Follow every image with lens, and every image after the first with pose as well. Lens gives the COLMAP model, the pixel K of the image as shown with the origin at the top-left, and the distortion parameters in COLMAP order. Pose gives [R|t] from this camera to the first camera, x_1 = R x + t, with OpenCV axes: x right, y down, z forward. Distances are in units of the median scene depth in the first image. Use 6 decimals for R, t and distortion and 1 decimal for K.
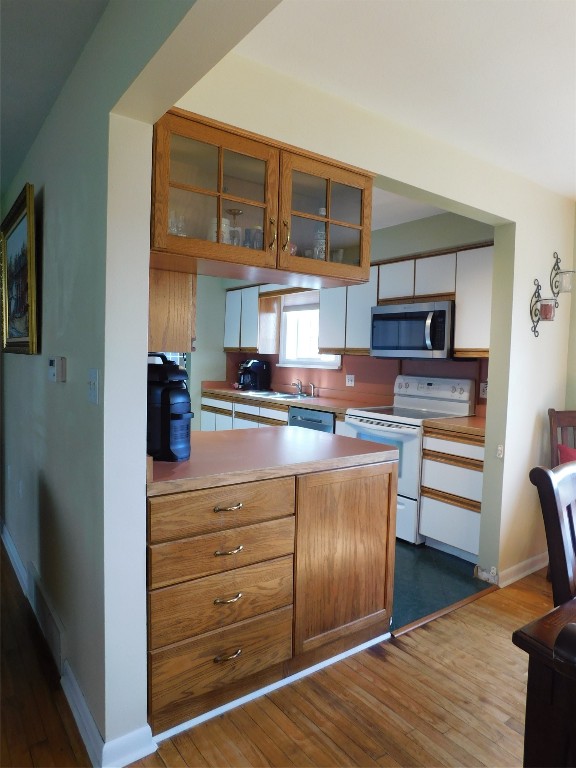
lens RADIAL K [[506.8, 0, 283.9], [0, 506.8, 376.4], [0, 0, 1]] dist [-0.061124, 0.042533]
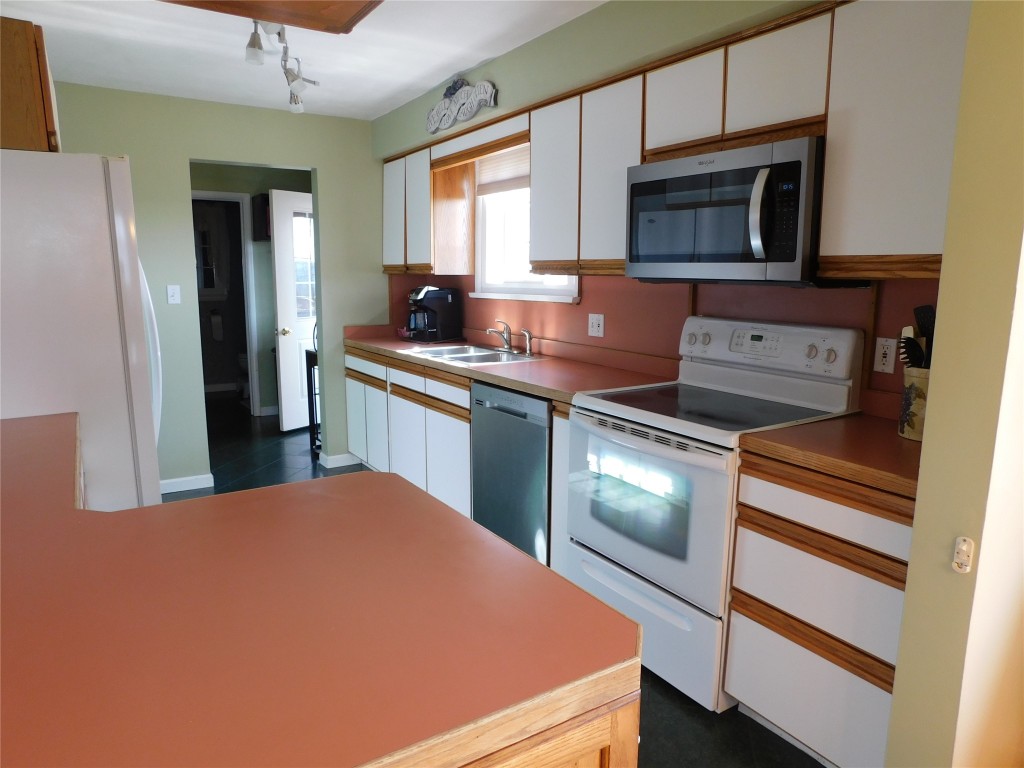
lens RADIAL K [[675.8, 0, 515.0], [0, 675.8, 378.6], [0, 0, 1]] dist [-0.061124, 0.042533]
pose [[0.998374, -0.011571, -0.055822, 0.123292], [0.017806, 0.993491, 0.112514, -0.023390], [0.054157, -0.113325, 0.992081, 0.450393]]
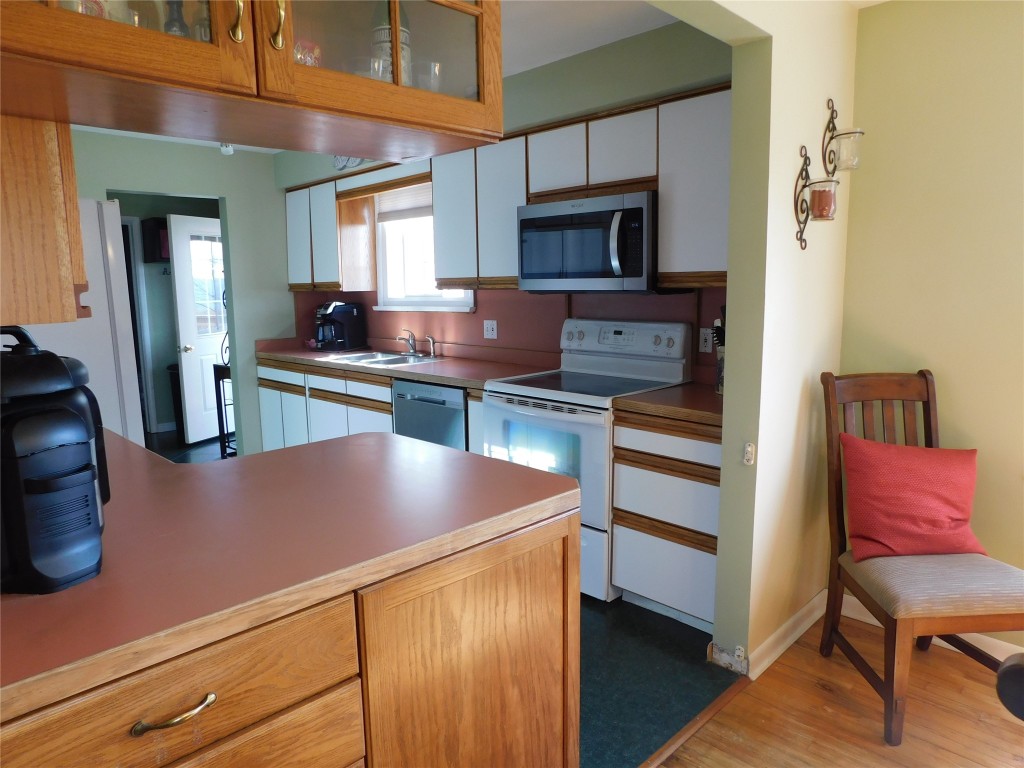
lens RADIAL K [[675.8, 0, 511.7], [0, 675.8, 380.9], [0, 0, 1]] dist [-0.061124, 0.042533]
pose [[0.987796, -0.062647, 0.142599, 0.049140], [0.047700, 0.993229, 0.105926, -0.022693], [-0.148270, -0.097831, 0.984096, 0.244349]]
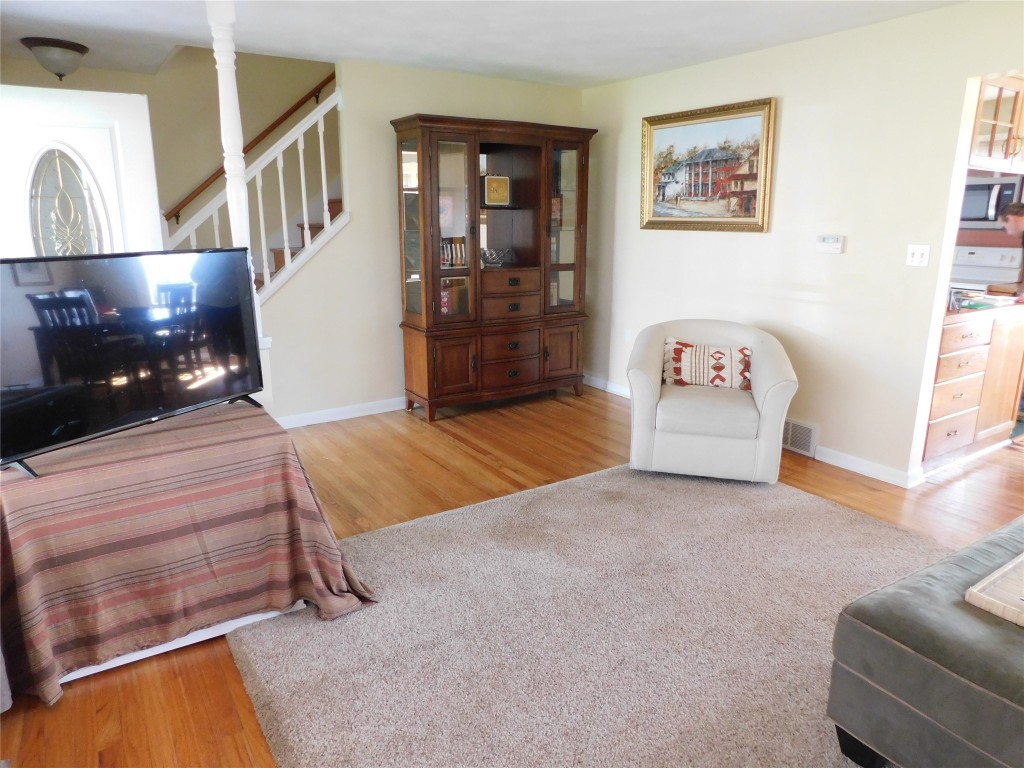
lens RADIAL K [[675.8, 0, 508.1], [0, 675.8, 381.6], [0, 0, 1]] dist [-0.061124, 0.042533]
pose [[0.998334, -0.016185, -0.055374, -0.715937], [0.026397, 0.981621, 0.189007, -0.009970], [0.051297, -0.190154, 0.980413, -0.545901]]
